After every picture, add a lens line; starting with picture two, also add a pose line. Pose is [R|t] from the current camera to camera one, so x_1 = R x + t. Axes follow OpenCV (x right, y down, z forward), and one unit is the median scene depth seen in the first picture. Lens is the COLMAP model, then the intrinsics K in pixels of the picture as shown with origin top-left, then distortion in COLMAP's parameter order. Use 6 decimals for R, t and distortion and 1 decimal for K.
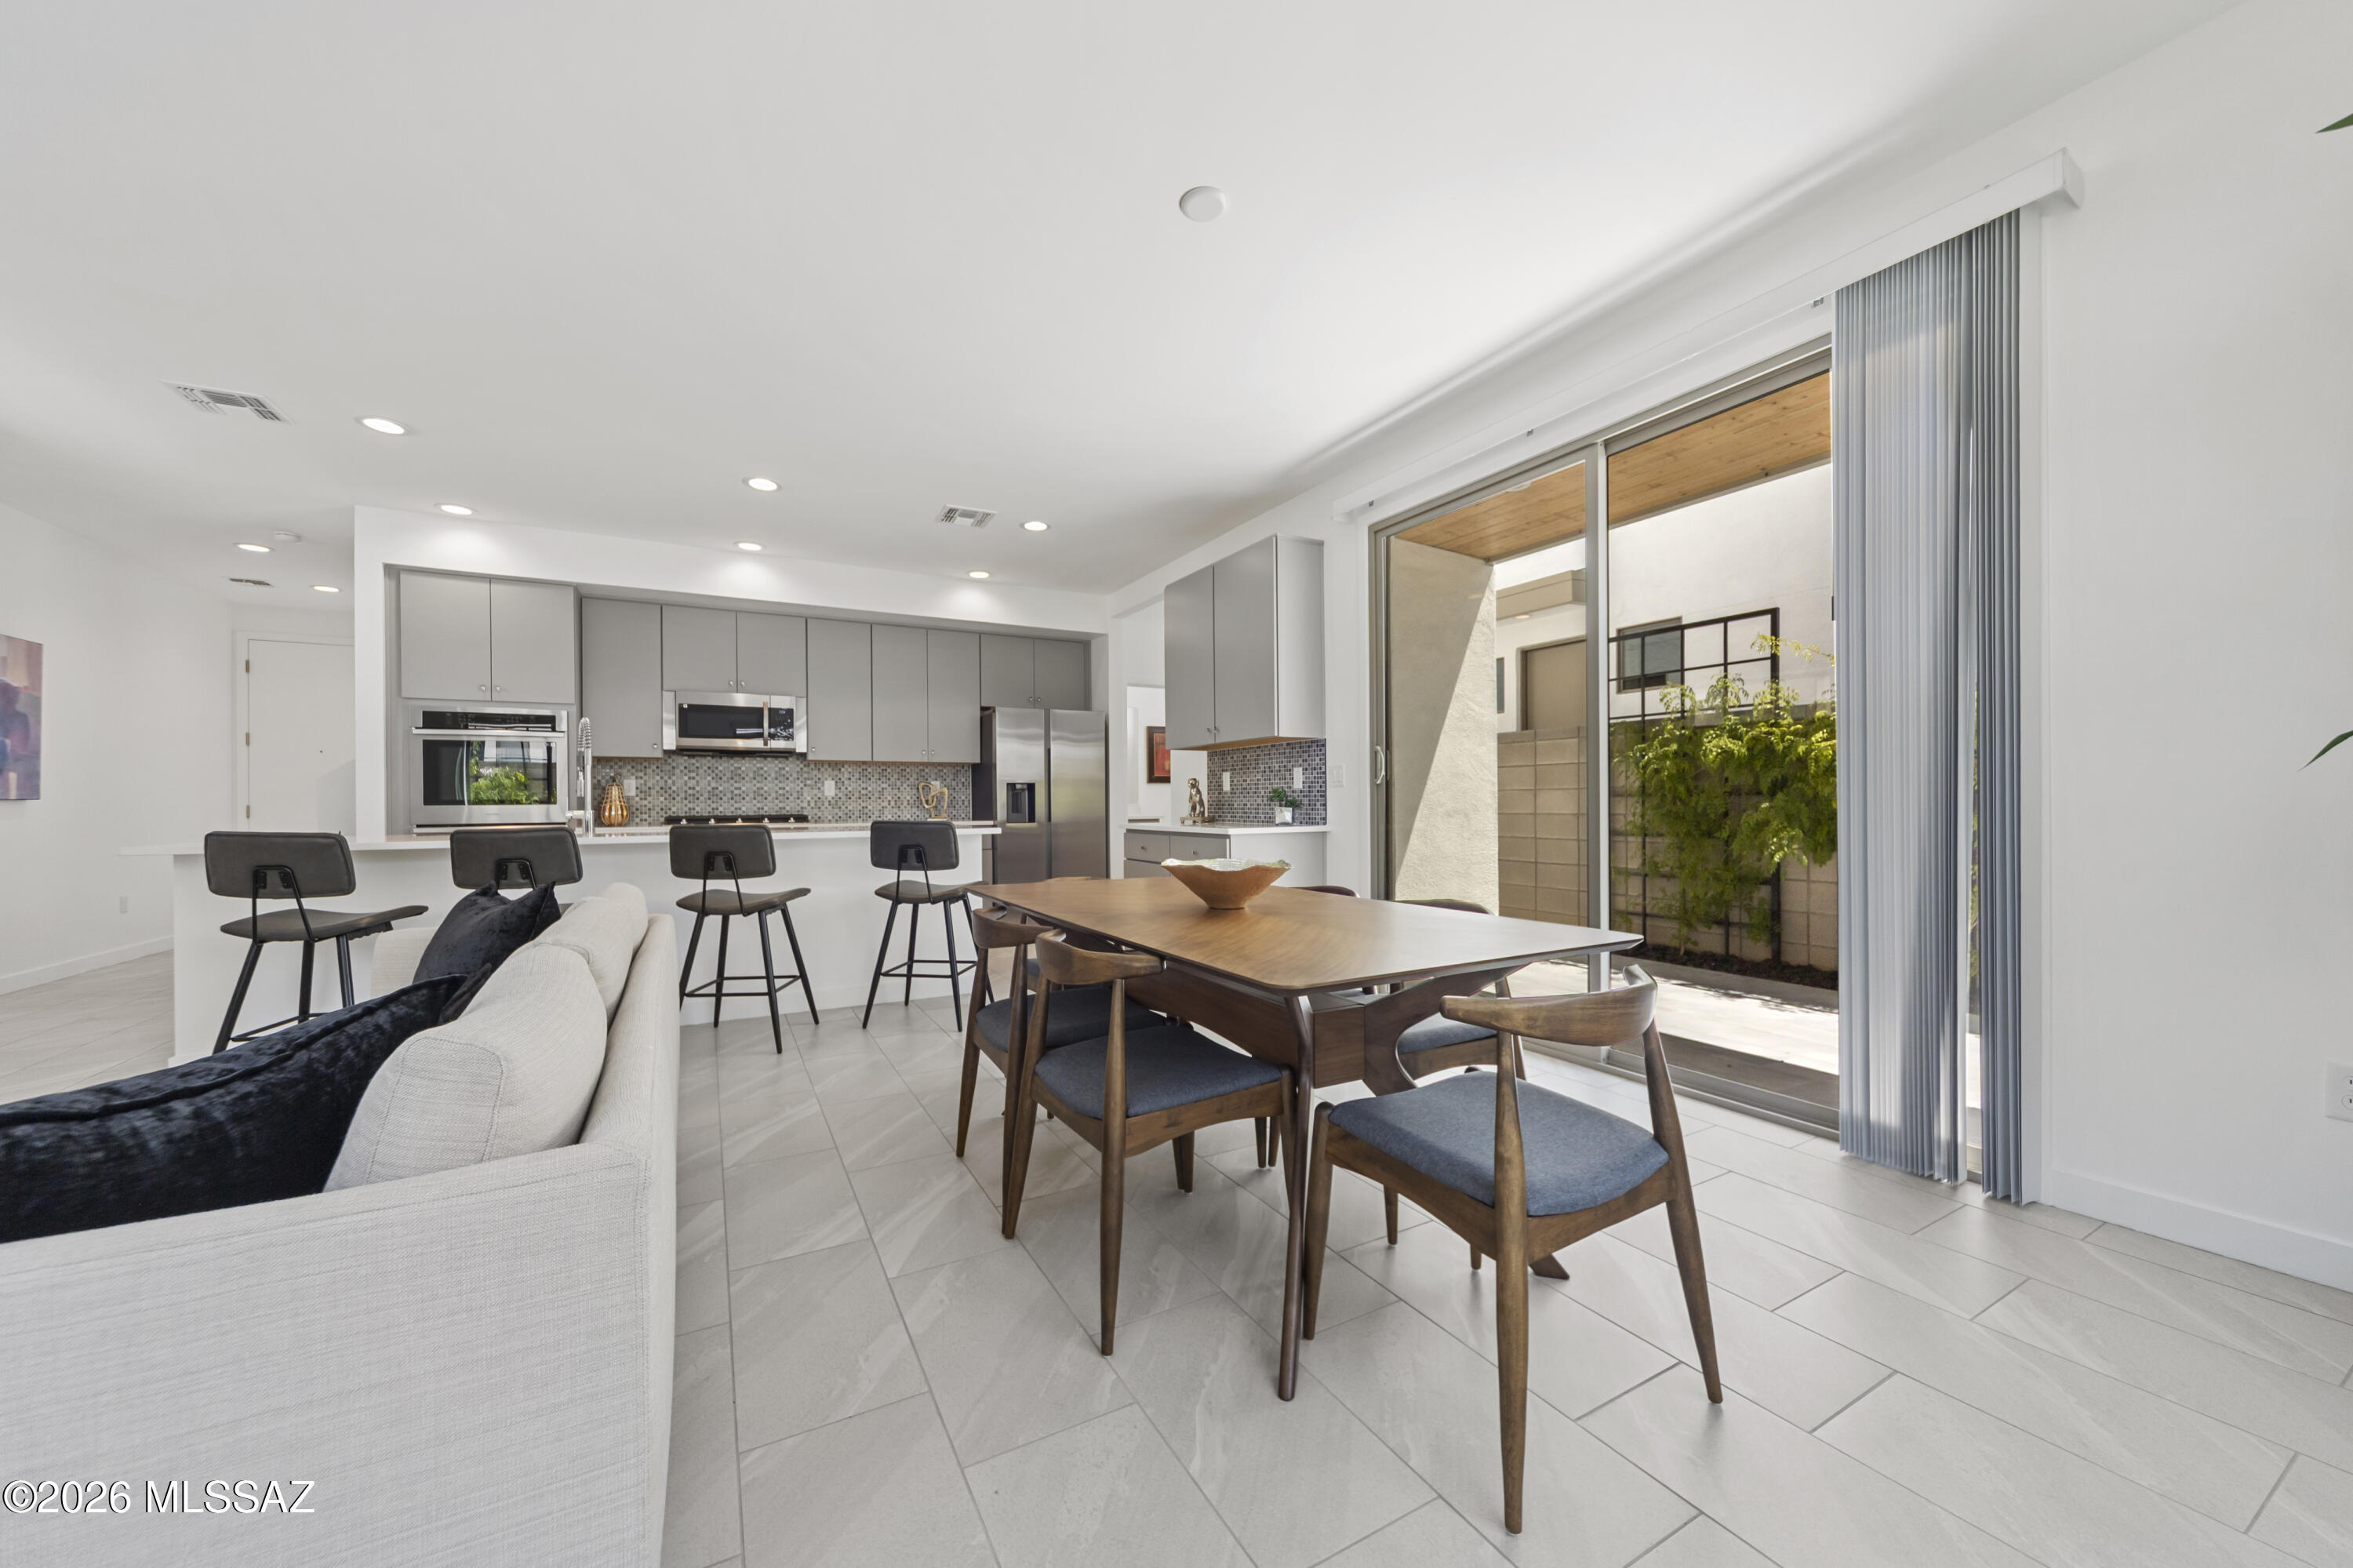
lens RADIAL K [[859.7, 0, 1176.7], [0, 859.7, 799.7], [0, 0, 1]] dist [-0.000418, -0.000794]
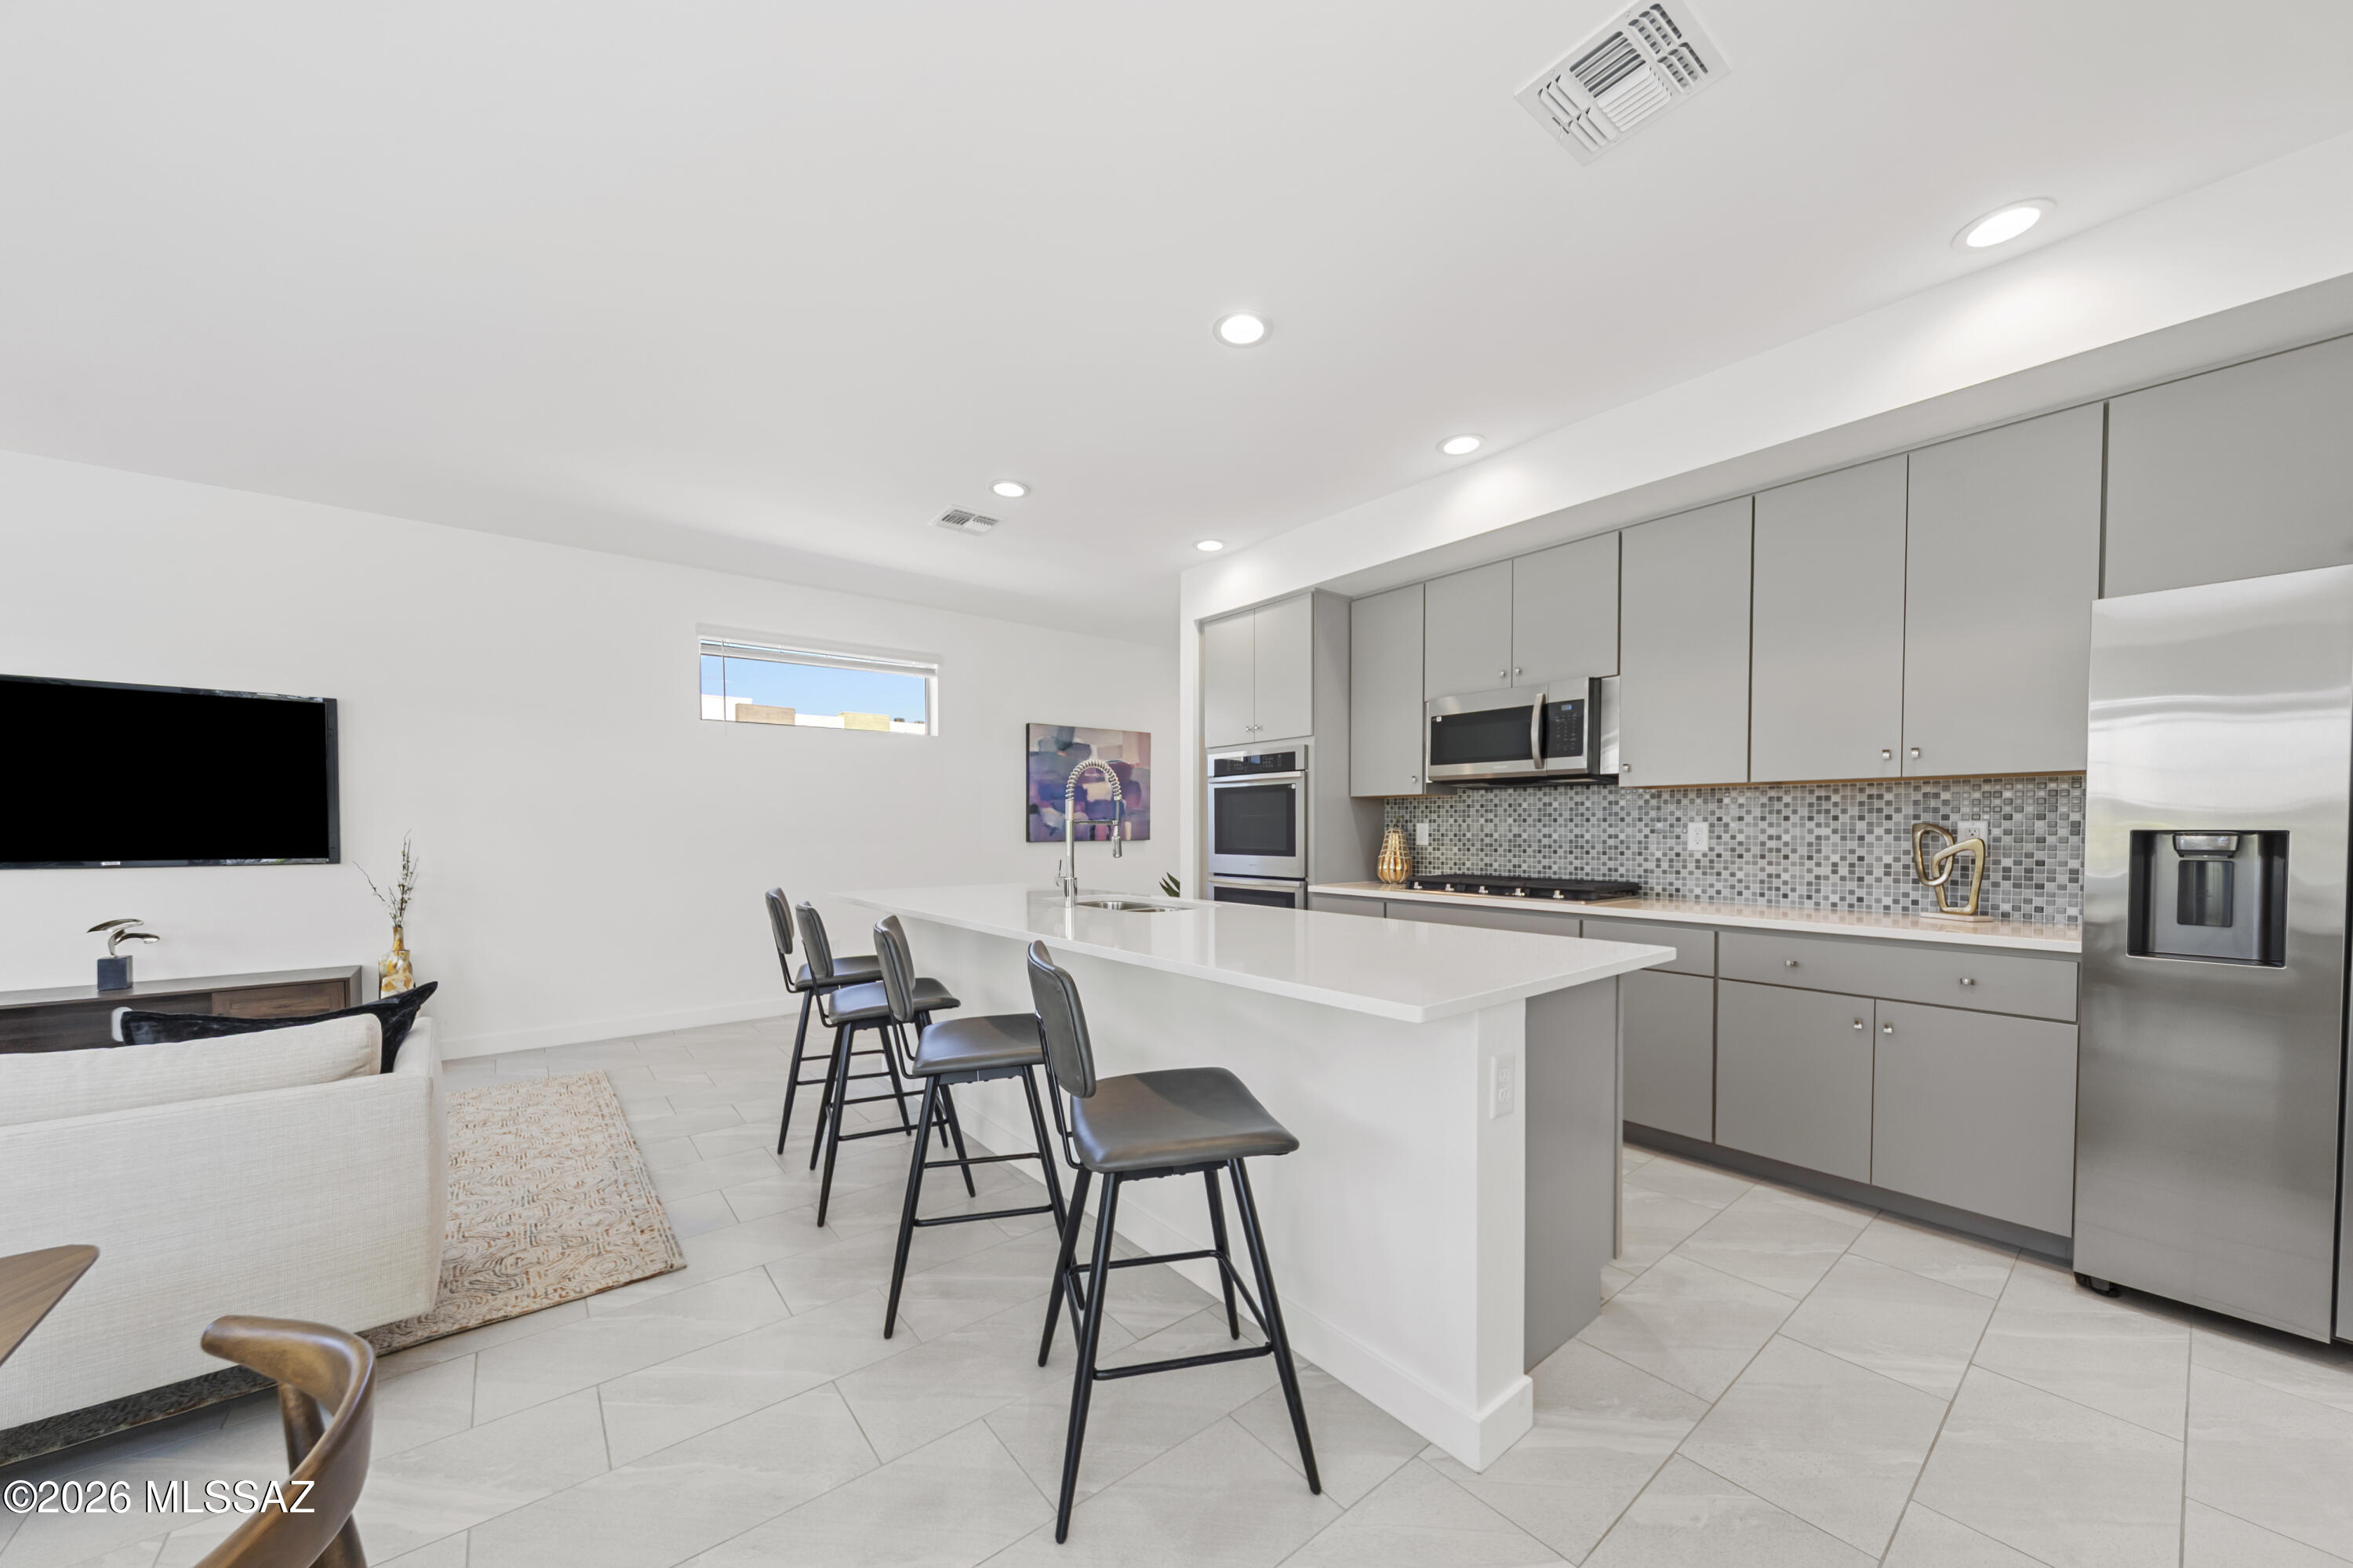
lens RADIAL K [[836.3, 0, 1179.5], [0, 836.3, 844.7], [0, 0, 1]] dist [0.000013, -0.000011]
pose [[0.169554, 0.027158, -0.985147, 0.059017], [0.004031, 0.999593, 0.028250, -0.026751], [0.985513, -0.008761, 0.169375, 0.658313]]
